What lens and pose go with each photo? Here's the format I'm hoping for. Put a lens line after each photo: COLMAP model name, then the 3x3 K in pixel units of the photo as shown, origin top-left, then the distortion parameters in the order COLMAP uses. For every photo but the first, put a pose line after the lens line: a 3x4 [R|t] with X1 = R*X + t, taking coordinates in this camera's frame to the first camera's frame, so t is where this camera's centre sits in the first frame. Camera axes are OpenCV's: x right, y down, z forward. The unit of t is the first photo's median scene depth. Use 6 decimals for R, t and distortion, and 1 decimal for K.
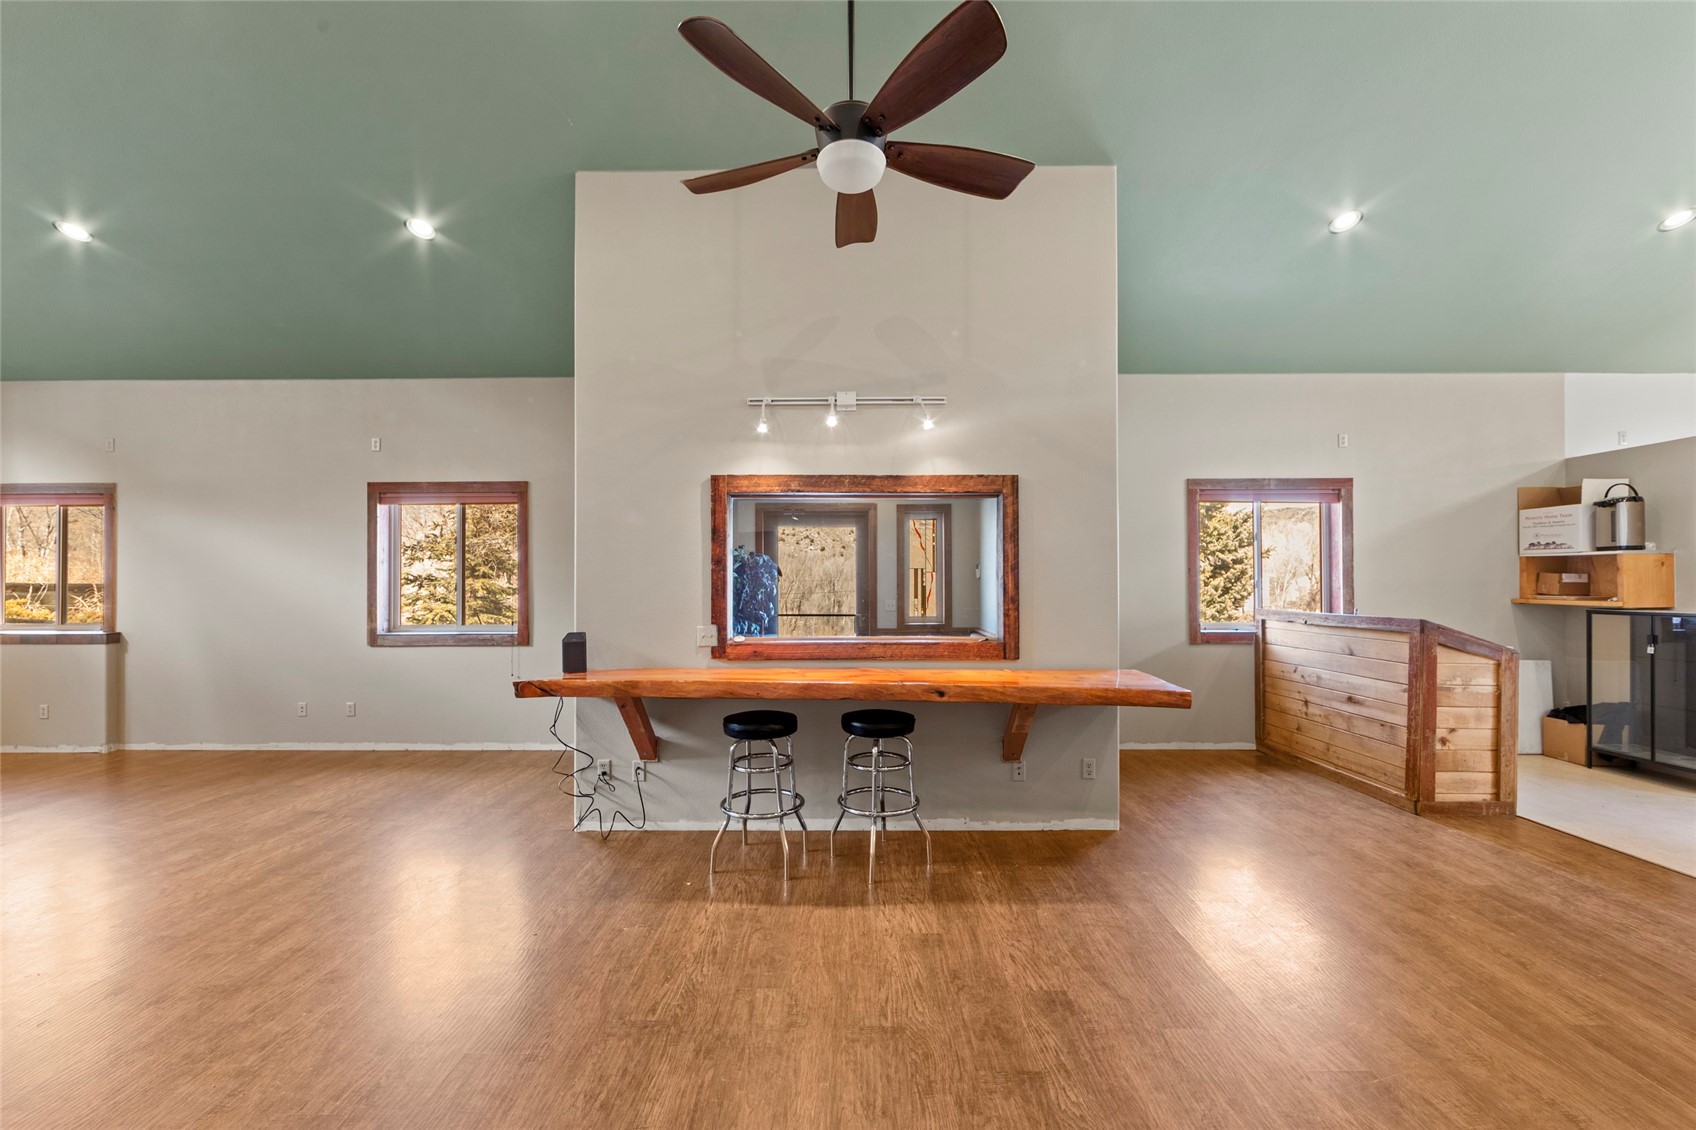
lens RADIAL K [[669.6, 0, 851.4], [0, 669.6, 575.3], [0, 0, 1]] dist [-0.004396, -0.000038]
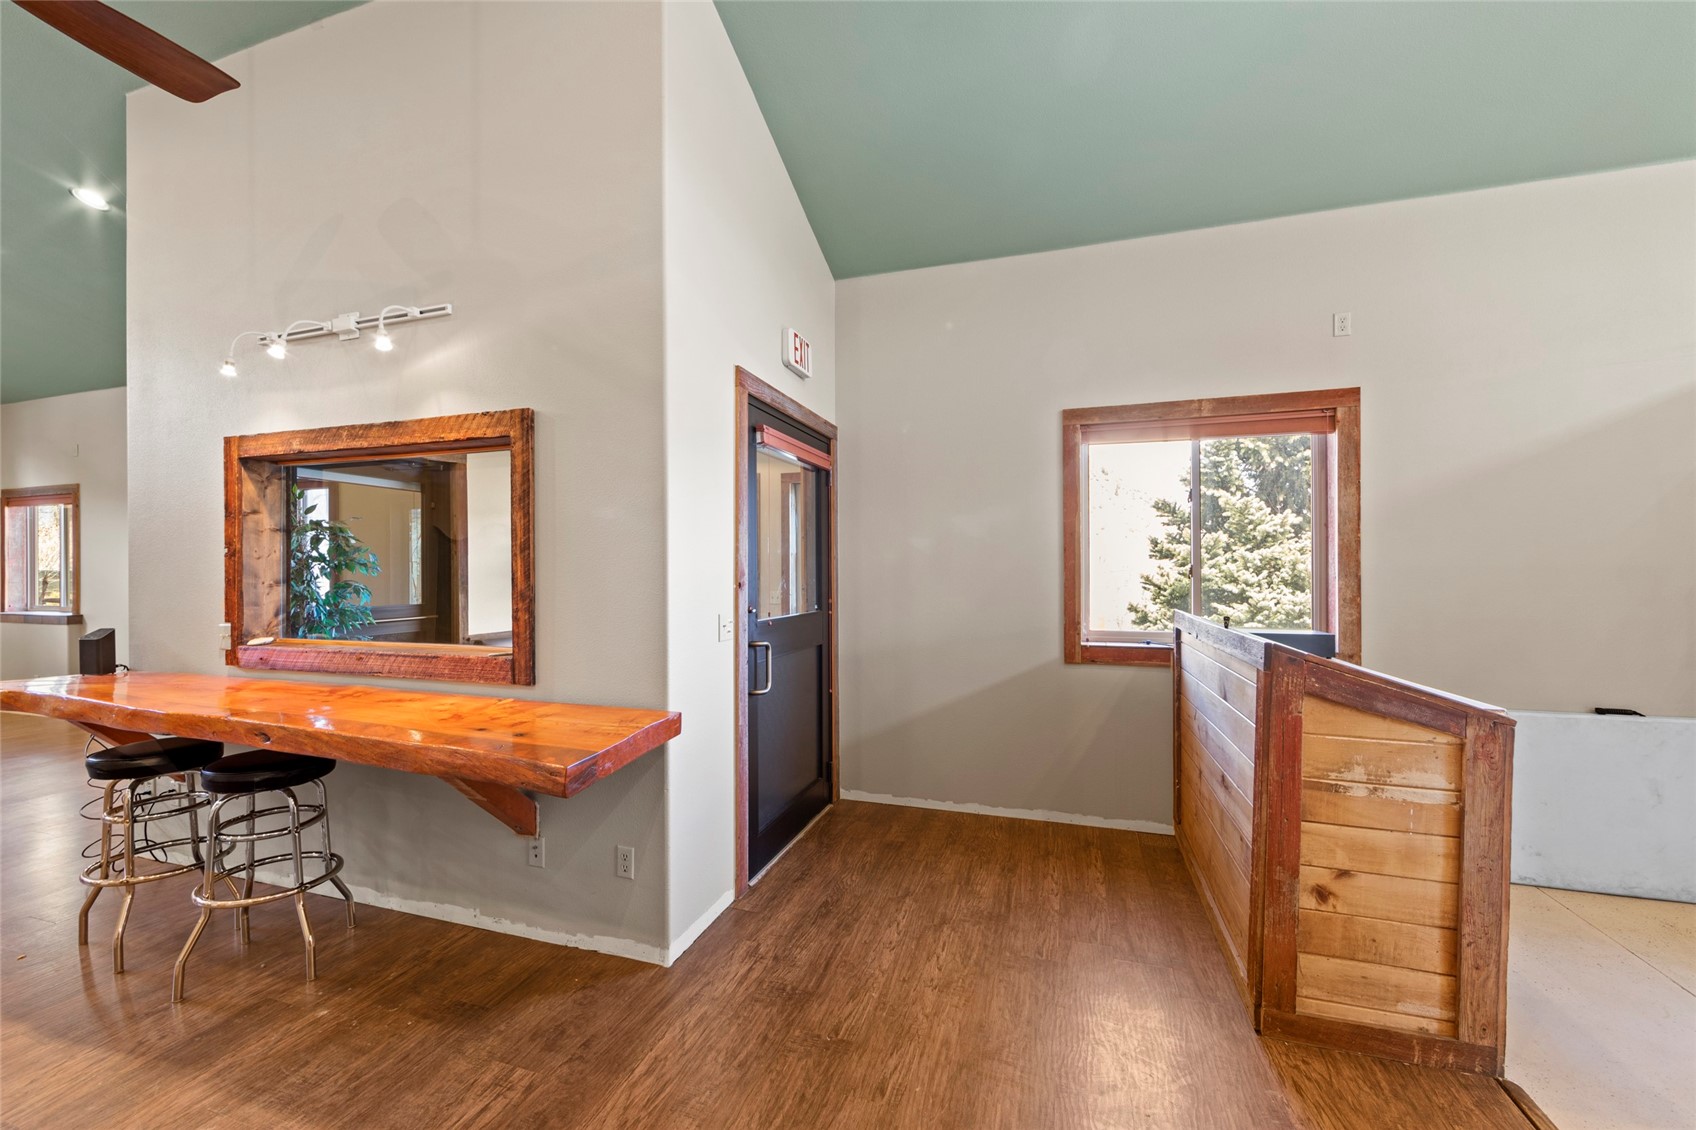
lens RADIAL K [[669.6, 0, 848.7], [0, 669.6, 574.5], [0, 0, 1]] dist [-0.004396, -0.000038]
pose [[0.952772, -0.000030, -0.303687, 0.707055], [0.005923, 0.999812, 0.018484, 0.004468], [0.303630, -0.019410, 0.952592, 0.434946]]
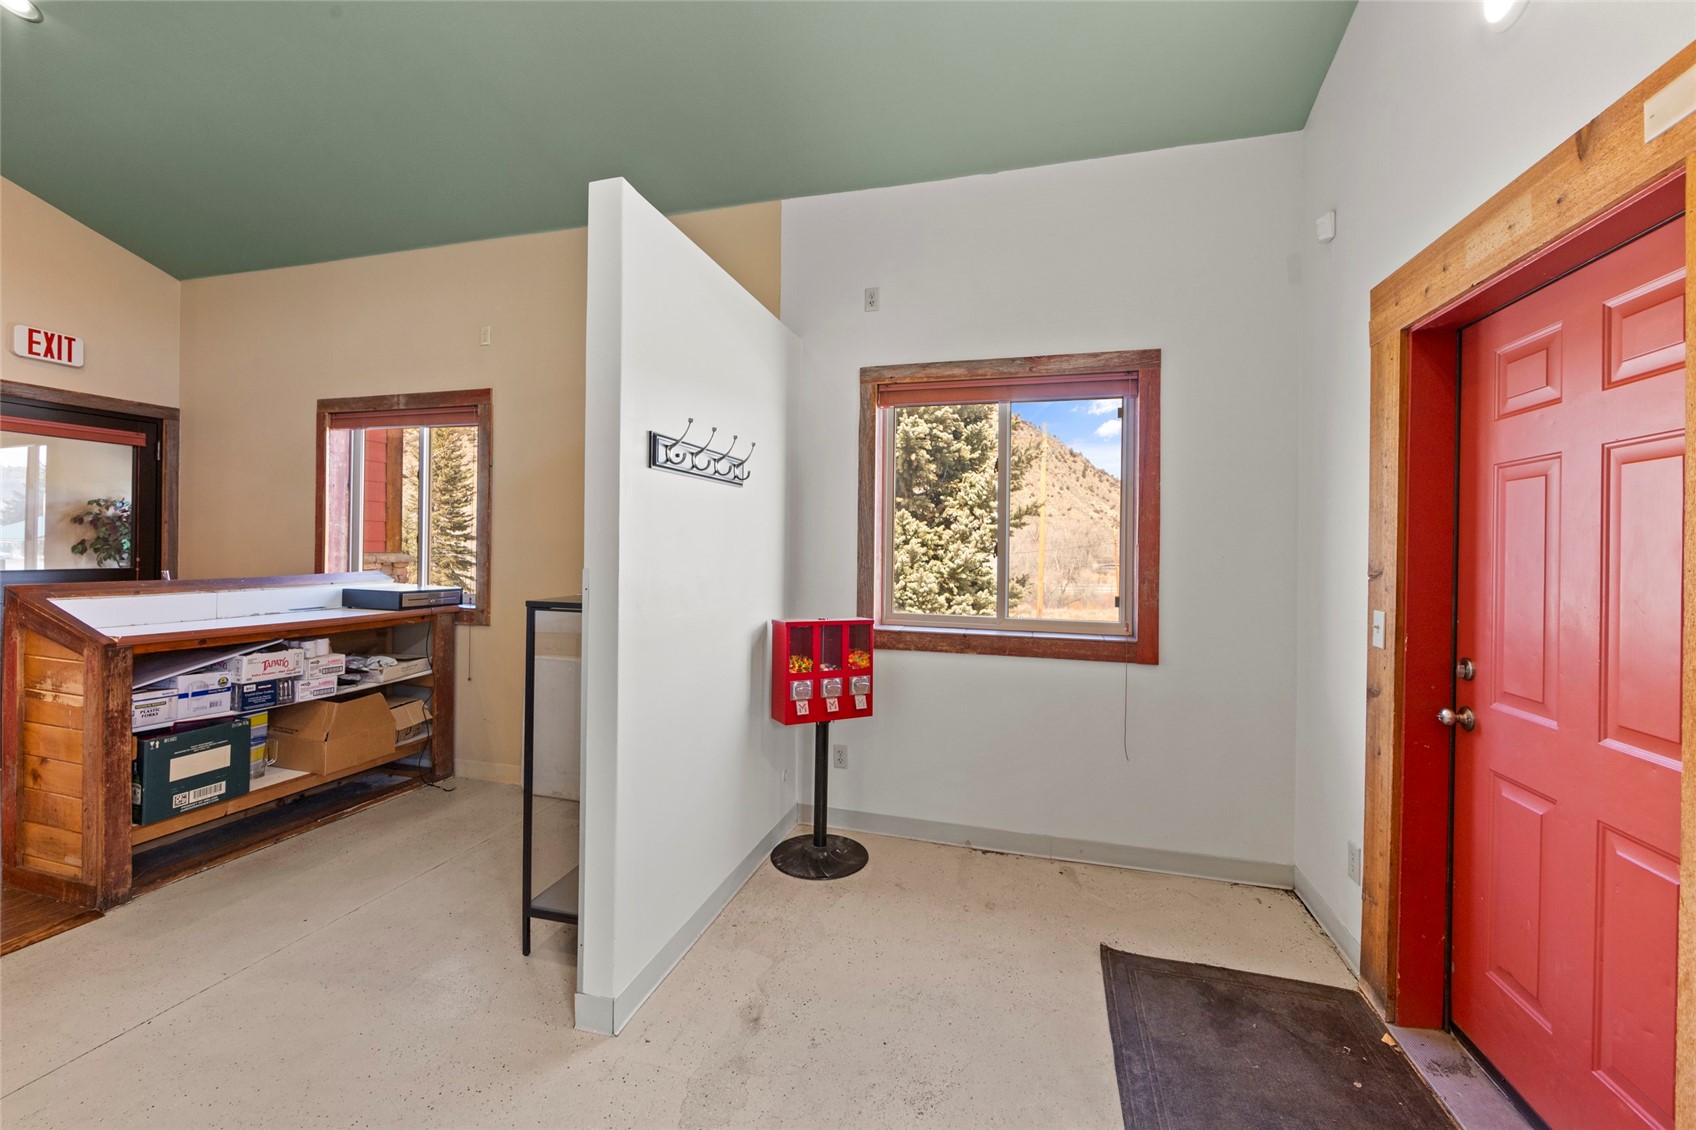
lens RADIAL K [[669.6, 0, 850.6], [0, 669.6, 544.0], [0, 0, 1]] dist [-0.004396, -0.000038]
pose [[0.964042, 0.016196, -0.265258, 1.817222], [-0.014237, 0.999855, 0.009306, 0.007560], [0.265370, -0.005195, 0.964133, 0.591163]]
